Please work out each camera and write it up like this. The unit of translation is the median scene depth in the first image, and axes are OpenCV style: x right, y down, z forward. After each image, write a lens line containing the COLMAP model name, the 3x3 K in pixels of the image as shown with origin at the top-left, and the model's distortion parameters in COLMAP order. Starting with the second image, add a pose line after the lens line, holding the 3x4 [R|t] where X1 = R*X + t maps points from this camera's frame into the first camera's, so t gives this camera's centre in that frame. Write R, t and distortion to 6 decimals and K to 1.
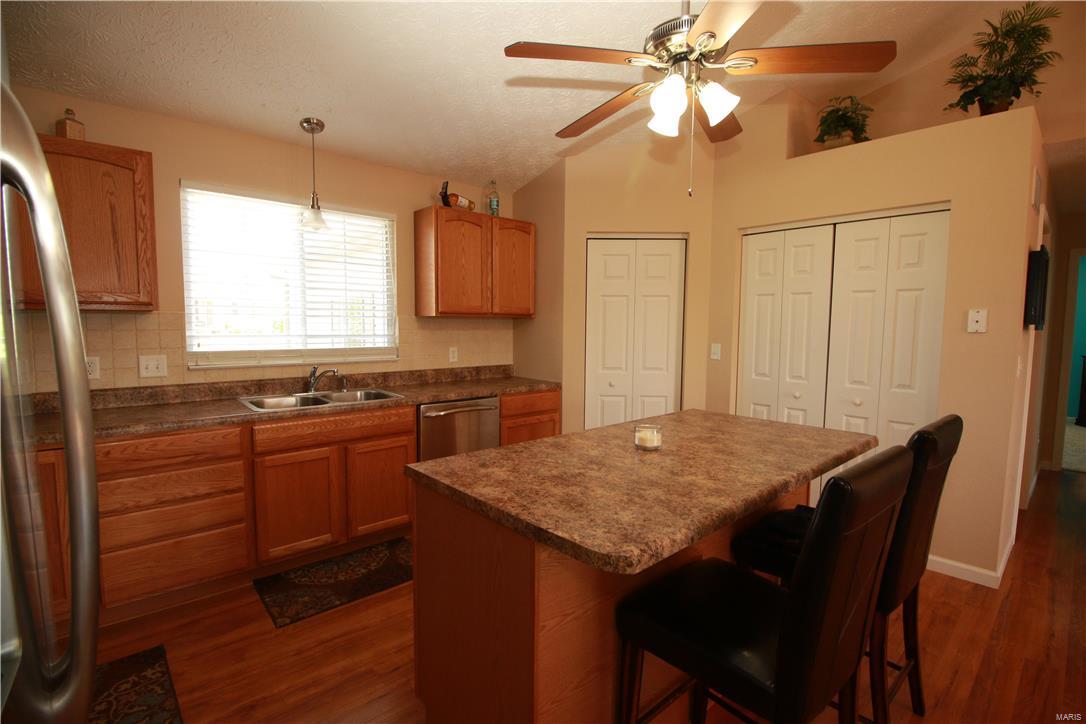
lens RADIAL K [[499.9, 0, 550.8], [0, 499.9, 363.3], [0, 0, 1]] dist [-0.005318, -0.009607]
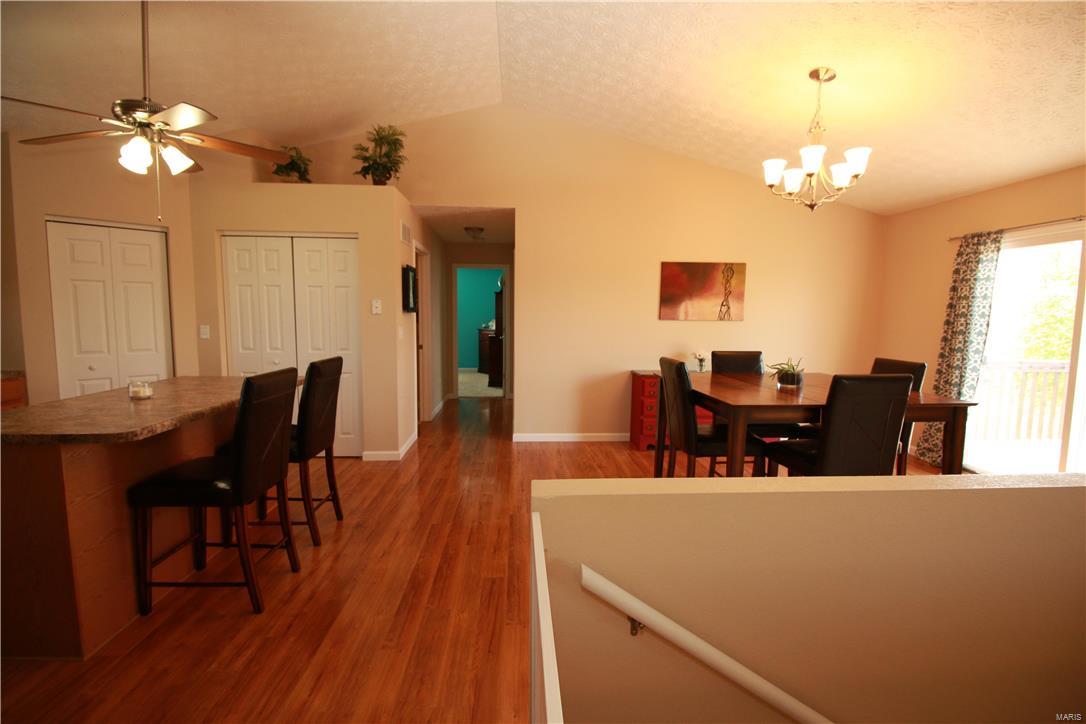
lens RADIAL K [[499.9, 0, 547.6], [0, 499.9, 364.2], [0, 0, 1]] dist [-0.005318, -0.009607]
pose [[0.627839, -0.080301, 0.774190, -0.098638], [0.055971, 0.996747, 0.057995, 0.037401], [-0.776329, 0.006921, 0.630291, -0.470367]]
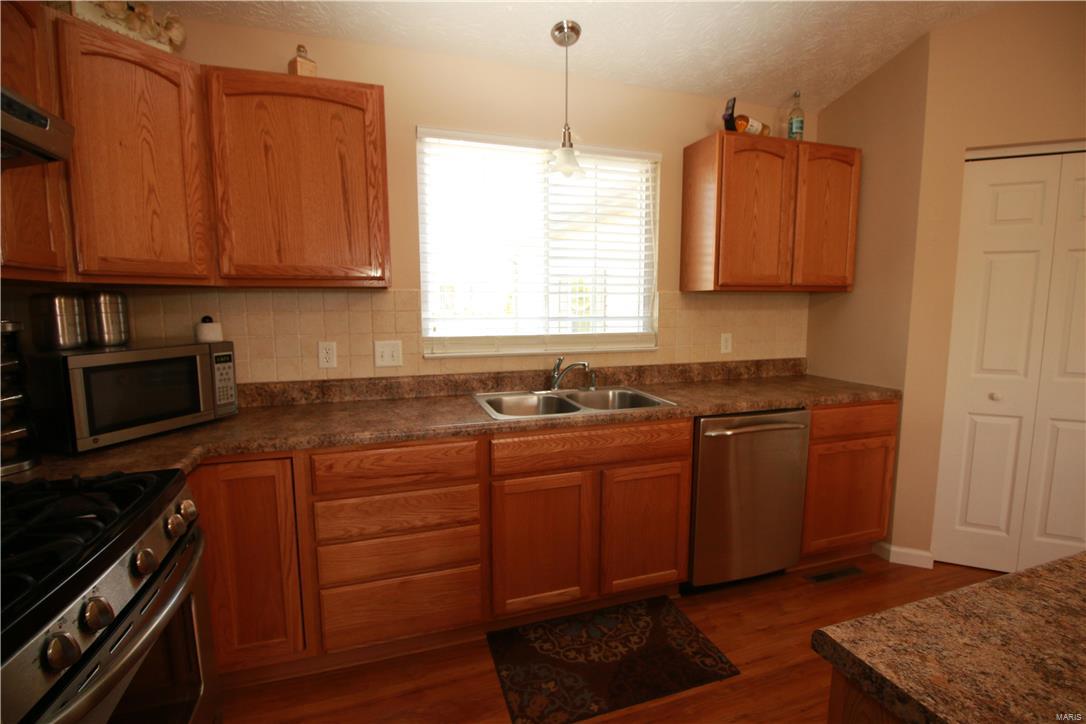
lens RADIAL K [[499.9, 0, 546.9], [0, 499.9, 364.1], [0, 0, 1]] dist [-0.005318, -0.009607]
pose [[0.915406, 0.036846, -0.400843, -0.187725], [-0.021224, 0.998835, 0.043344, -0.017597], [0.401973, -0.031170, 0.915121, 0.293029]]
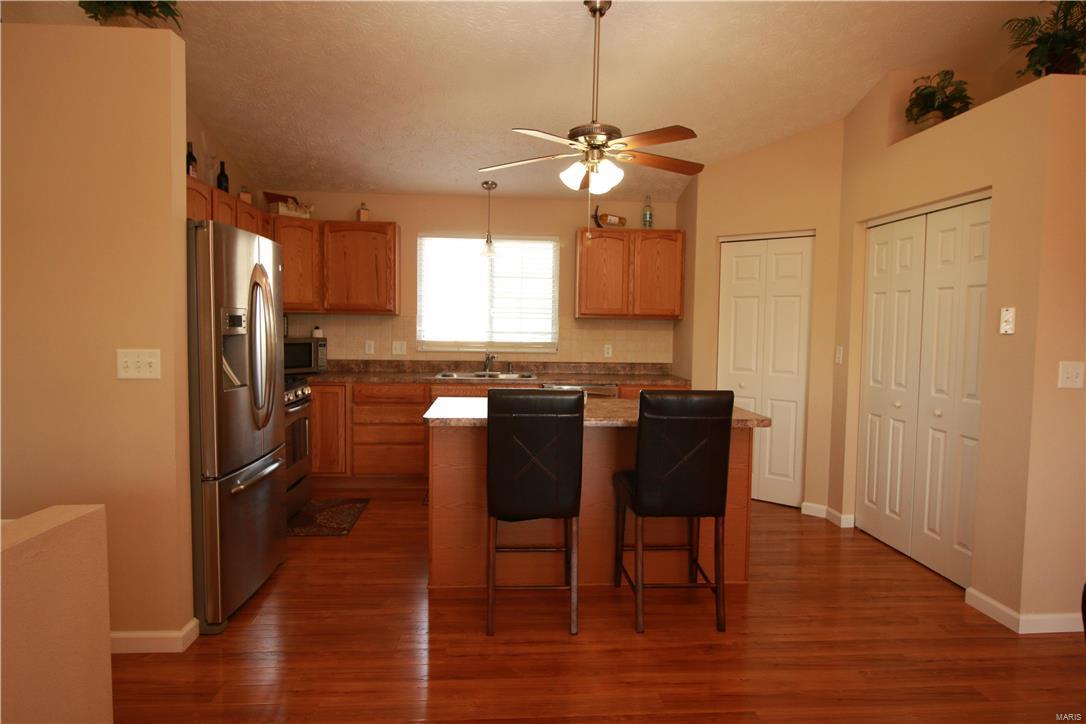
lens RADIAL K [[659.5, 0, 544.4], [0, 659.5, 364.7], [0, 0, 1]] dist [0.002082, -0.001021]
pose [[0.785759, 0.042082, -0.617100, 0.833738], [-0.057016, 0.998363, -0.004518, 0.039171], [0.615899, 0.038735, 0.786872, -0.375043]]
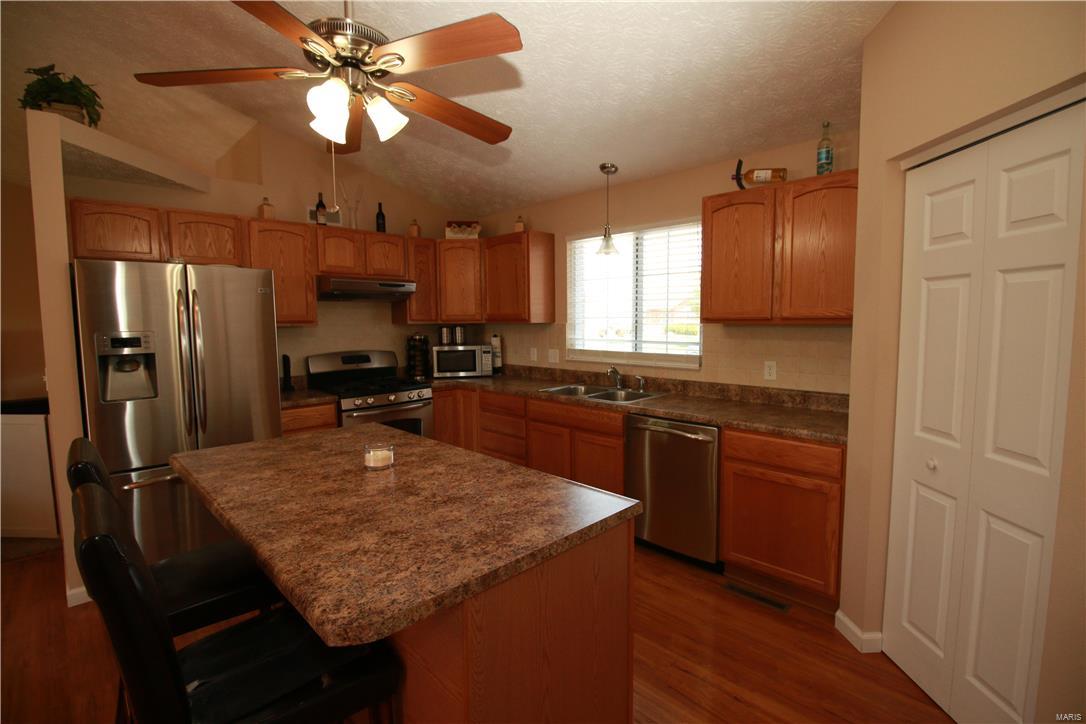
lens RADIAL K [[499.9, 0, 547.1], [0, 499.9, 362.4], [0, 0, 1]] dist [-0.005318, -0.009607]
pose [[0.049073, 0.077901, -0.995753, 0.756281], [-0.070248, 0.994754, 0.074361, -0.085472], [0.996322, 0.066300, 0.054288, 0.807237]]
